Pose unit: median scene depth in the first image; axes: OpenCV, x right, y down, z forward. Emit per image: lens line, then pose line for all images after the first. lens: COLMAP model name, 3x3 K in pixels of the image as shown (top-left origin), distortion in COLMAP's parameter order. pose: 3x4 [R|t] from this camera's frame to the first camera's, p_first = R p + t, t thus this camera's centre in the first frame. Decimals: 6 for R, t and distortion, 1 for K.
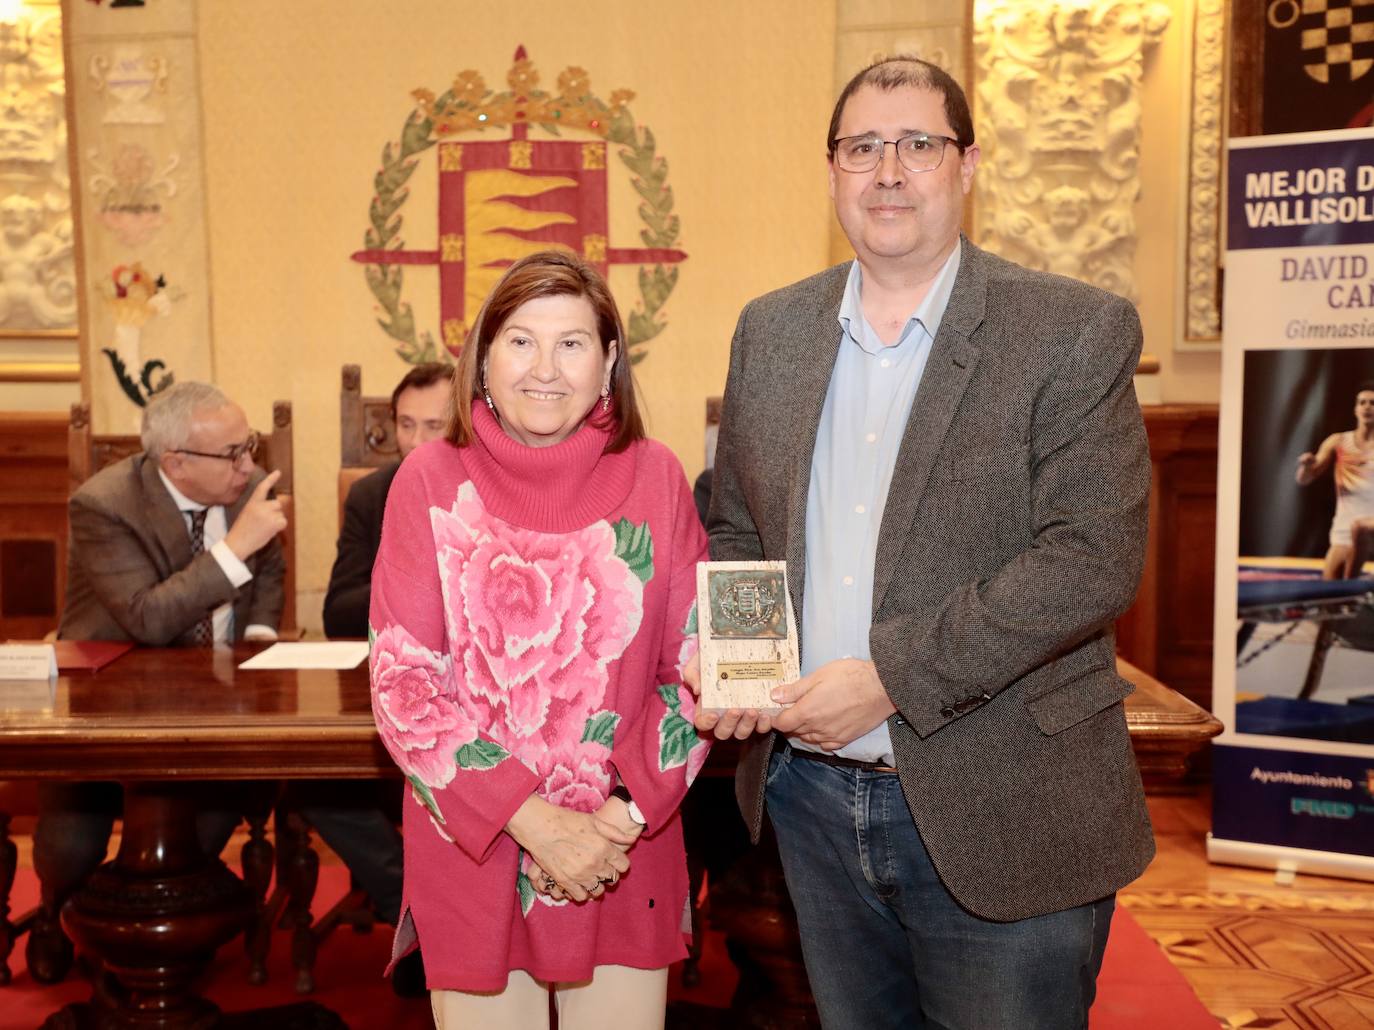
lens RADIAL K [[2016.2, 0, 618.8], [0, 2016.2, 510.9], [0, 0, 1]] dist [0.158619, 0.000000]
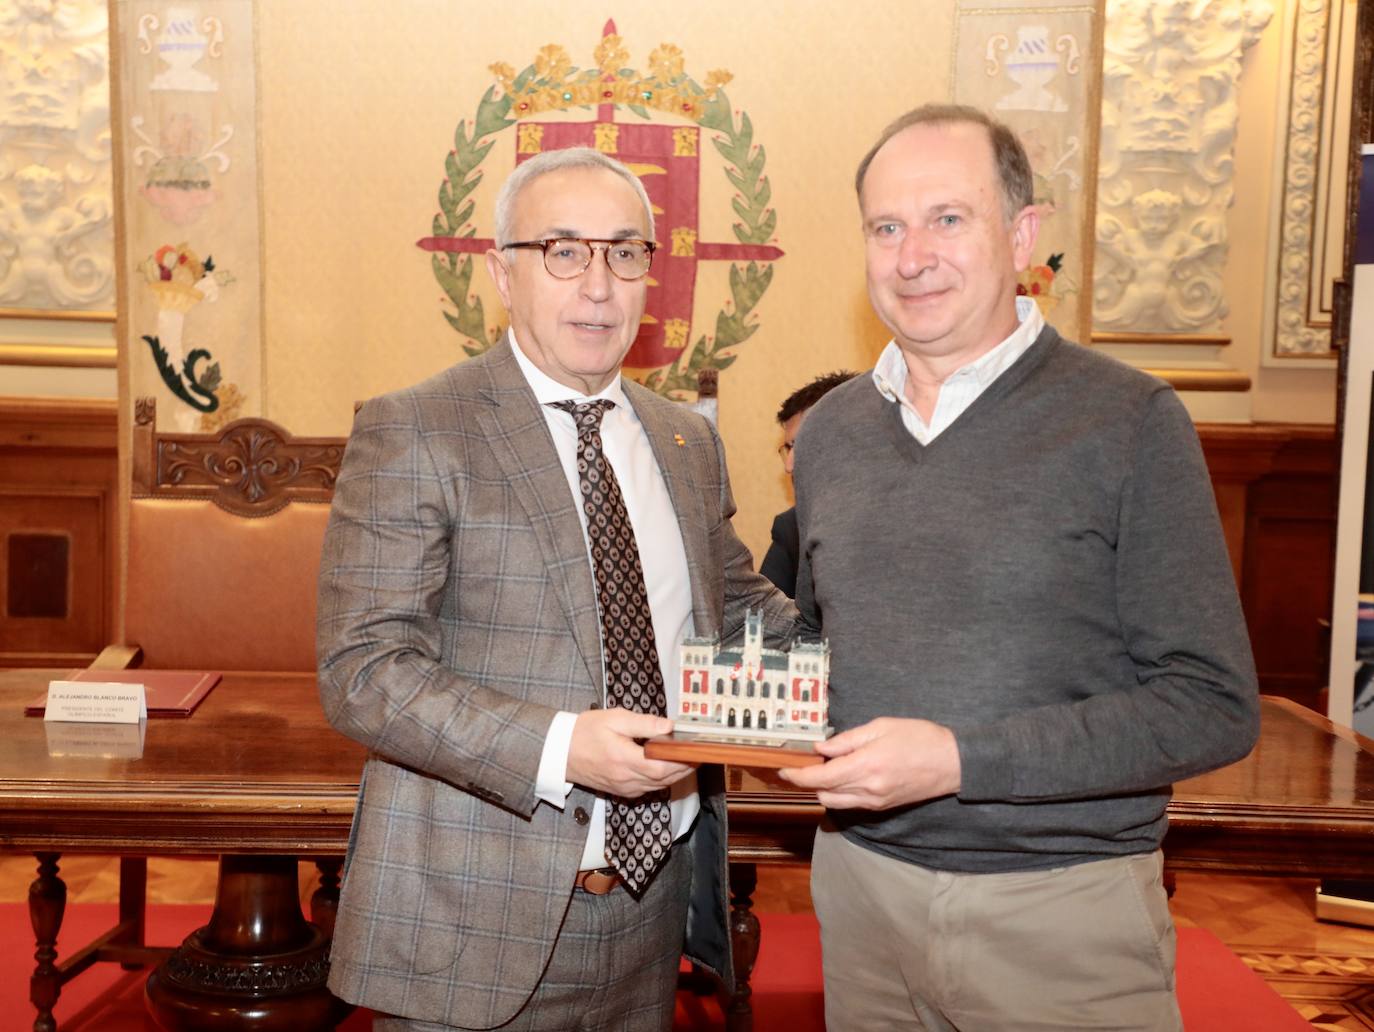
lens RADIAL K [[2016.2, 0, 621.1], [0, 2016.2, 509.7], [0, 0, 1]] dist [0.158619, 0.000000]
pose [[0.999222, 0.026911, 0.028822, -0.063395], [-0.027072, 0.999620, 0.005216, -0.011891], [-0.028671, -0.005992, 0.999571, 0.077720]]
